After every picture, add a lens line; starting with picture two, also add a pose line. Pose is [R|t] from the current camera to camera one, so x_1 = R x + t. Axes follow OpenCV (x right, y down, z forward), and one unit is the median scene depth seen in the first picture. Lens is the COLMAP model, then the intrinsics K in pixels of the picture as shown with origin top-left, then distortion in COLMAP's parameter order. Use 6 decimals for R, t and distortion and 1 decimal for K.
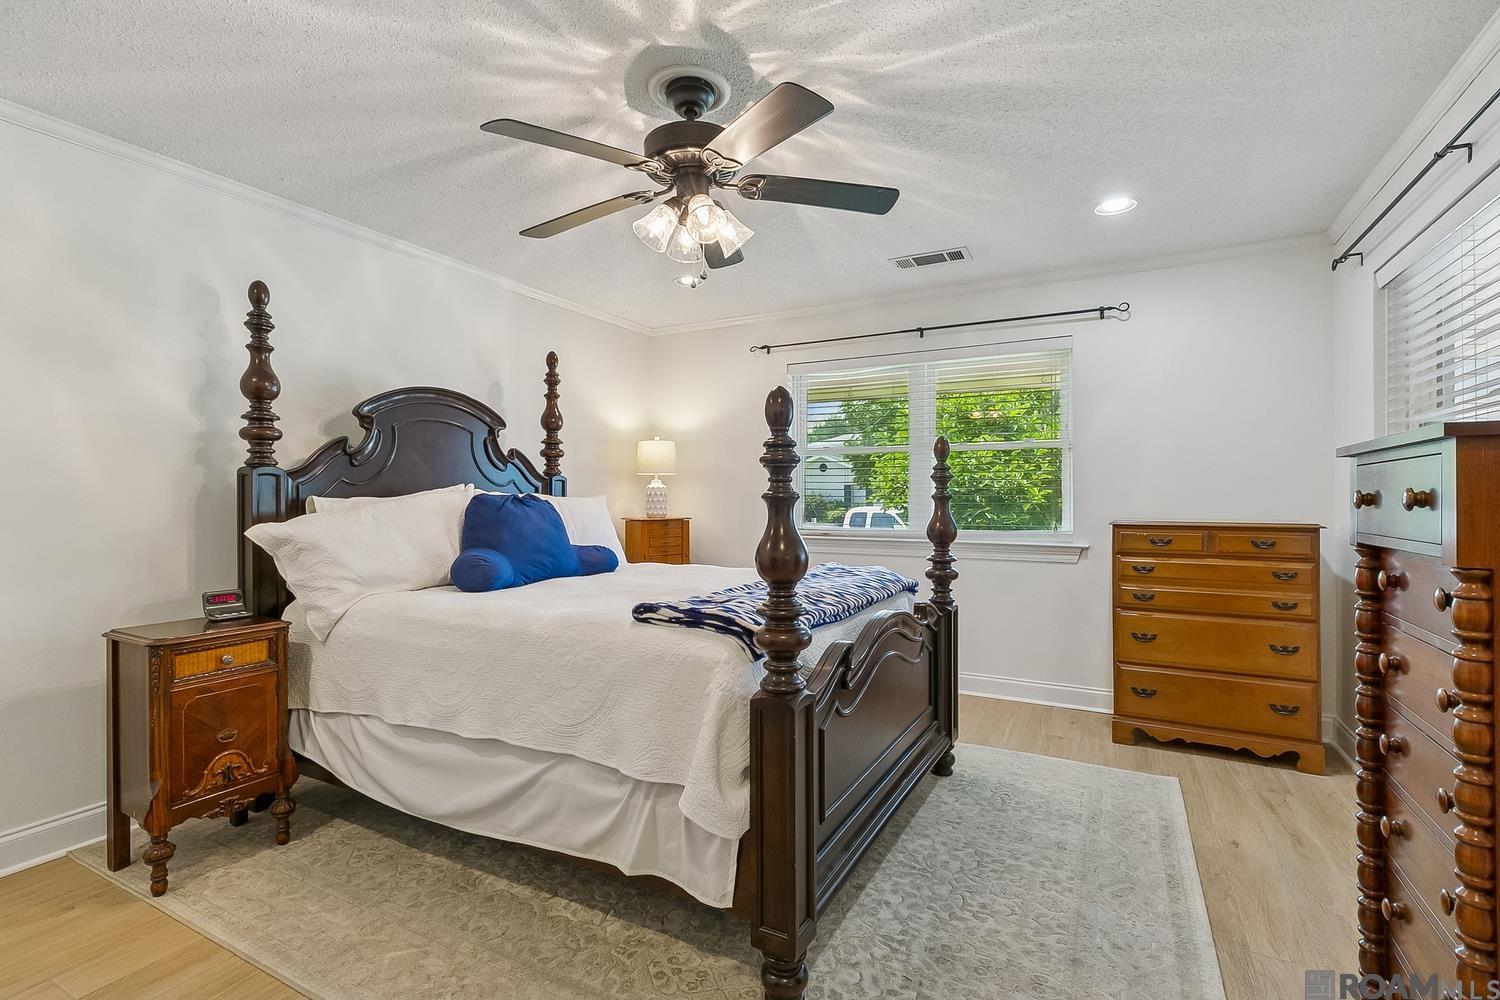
lens RADIAL K [[676.8, 0, 730.4], [0, 676.8, 497.4], [0, 0, 1]] dist [0.006515, -0.000740]
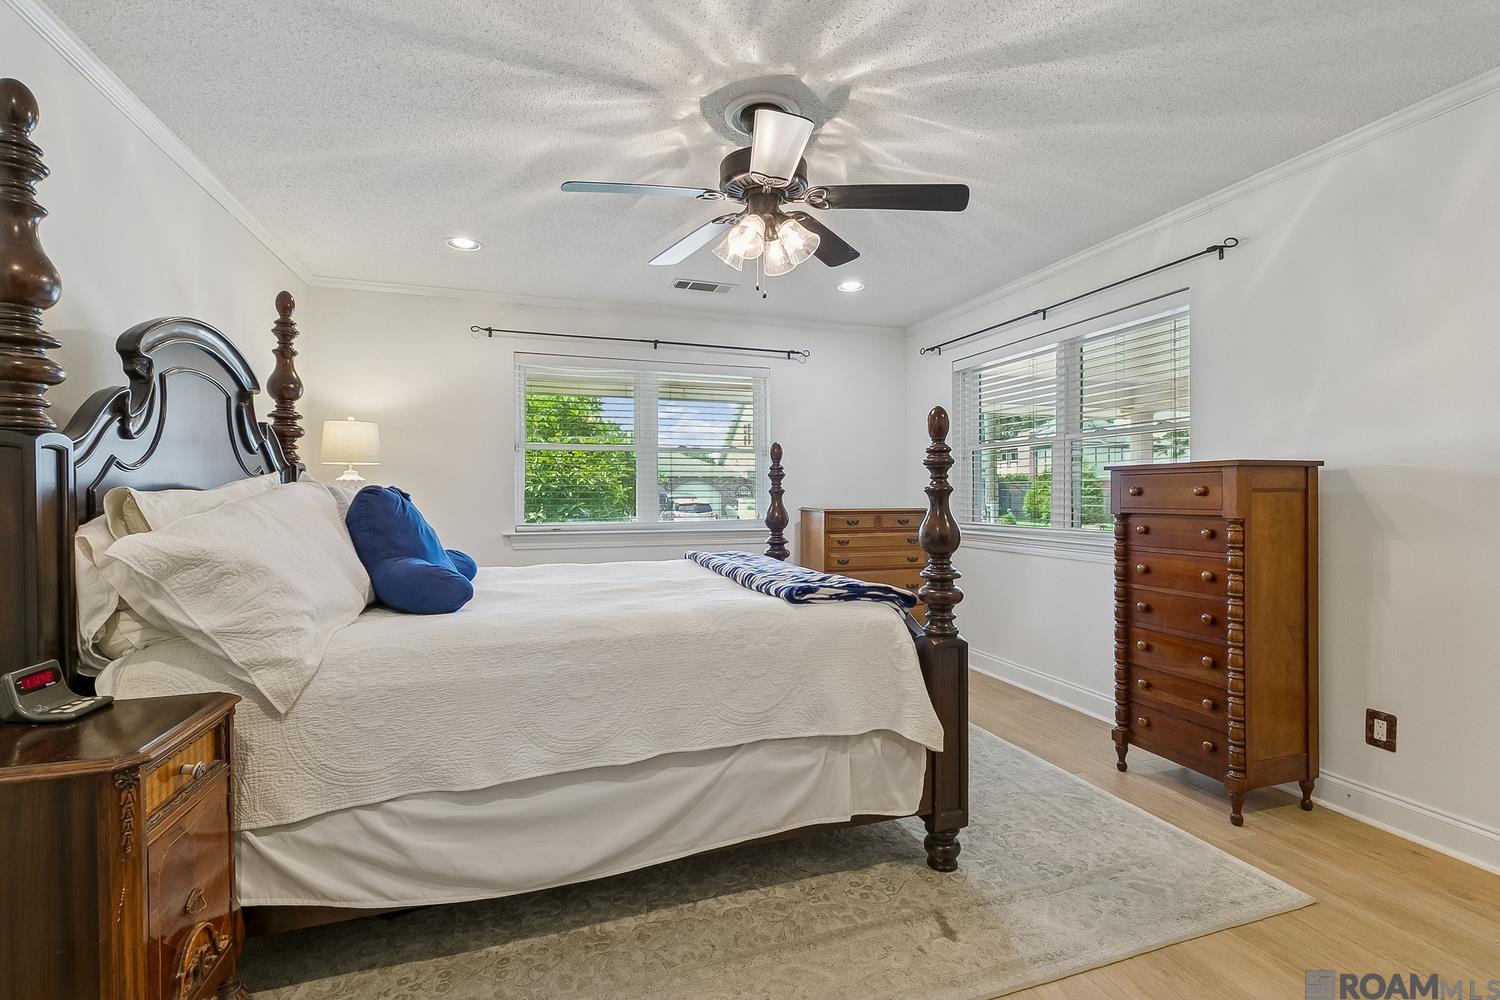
lens RADIAL K [[676.8, 0, 726.0], [0, 676.8, 499.3], [0, 0, 1]] dist [0.006515, -0.000740]
pose [[0.688283, -0.005612, 0.725420, -0.783779], [0.000260, 0.999972, 0.007489, 0.005202], [-0.725442, -0.004966, 0.688265, 0.258281]]
